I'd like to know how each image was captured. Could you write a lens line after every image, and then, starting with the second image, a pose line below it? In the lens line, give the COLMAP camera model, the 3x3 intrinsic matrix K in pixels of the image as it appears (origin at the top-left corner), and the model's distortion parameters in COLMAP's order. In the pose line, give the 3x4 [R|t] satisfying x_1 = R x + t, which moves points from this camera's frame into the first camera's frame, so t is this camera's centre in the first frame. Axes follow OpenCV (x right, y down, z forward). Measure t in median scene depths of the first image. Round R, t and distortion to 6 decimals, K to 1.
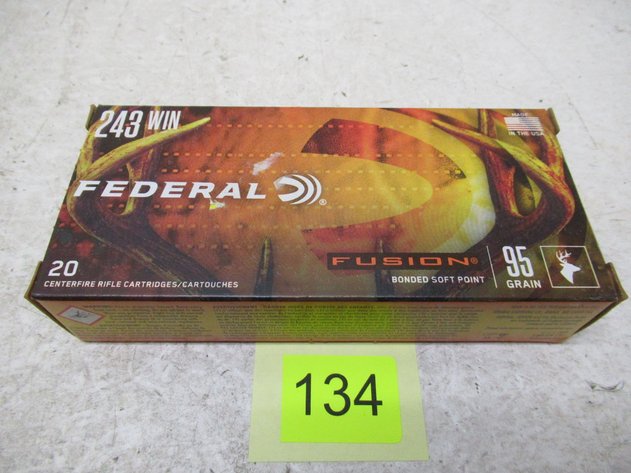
lens RADIAL K [[471.7, 0, 312.5], [0, 471.7, 235.8], [0, 0, 1]] dist [-0.006206, 0.000872]
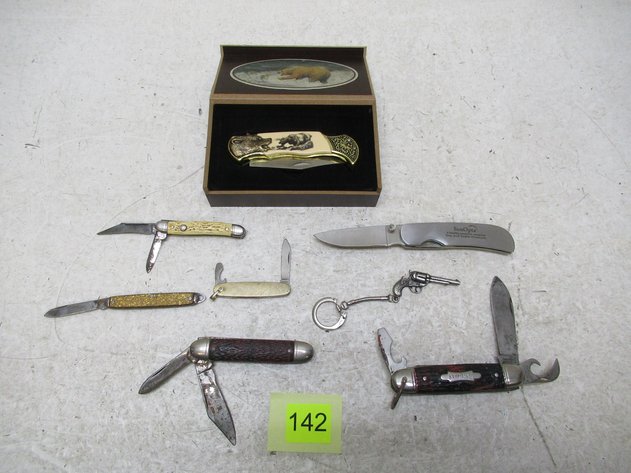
lens RADIAL K [[471.7, 0, 312.5], [0, 471.7, 235.8], [0, 0, 1]] dist [-0.006206, 0.000872]
pose [[0.999836, 0.015383, 0.009568, -0.761038], [-0.017016, 0.978681, 0.204678, -0.440632], [-0.006216, -0.204807, 0.978783, -0.883832]]
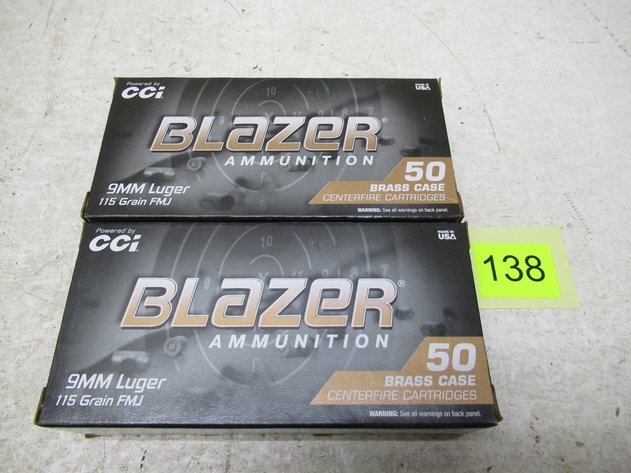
lens RADIAL K [[471.7, 0, 312.5], [0, 471.7, 235.8], [0, 0, 1]] dist [-0.006206, 0.000872]
pose [[0.999967, -0.007913, 0.001955, 0.113879], [0.007677, 0.994929, 0.100288, -0.091045], [-0.002739, -0.100269, 0.994957, -0.186413]]
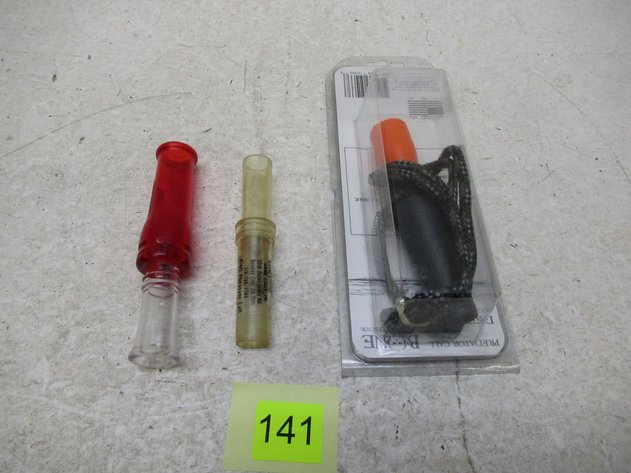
lens RADIAL K [[471.7, 0, 312.5], [0, 471.7, 235.8], [0, 0, 1]] dist [-0.006206, 0.000872]
pose [[0.999874, 0.015489, -0.003411, -0.358539], [-0.015341, 0.999096, 0.039643, -0.096455], [0.004022, -0.039585, 0.999208, -0.424973]]
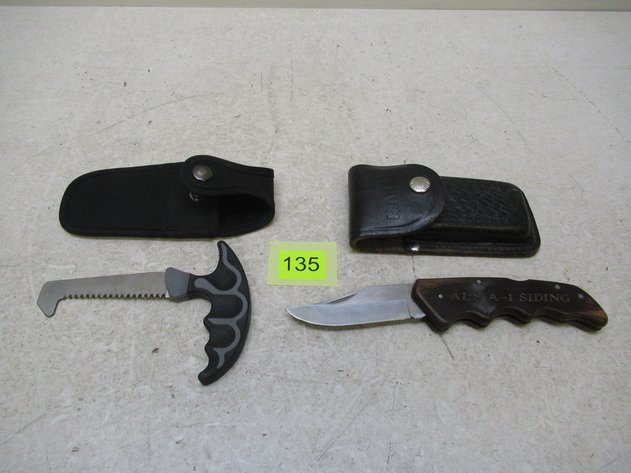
lens RADIAL K [[471.7, 0, 312.5], [0, 471.7, 235.8], [0, 0, 1]] dist [-0.006206, 0.000872]
pose [[0.999403, -0.004134, 0.034301, -0.435036], [0.006082, 0.998362, -0.056888, 0.282003], [-0.034010, 0.057063, 0.997791, -1.009369]]
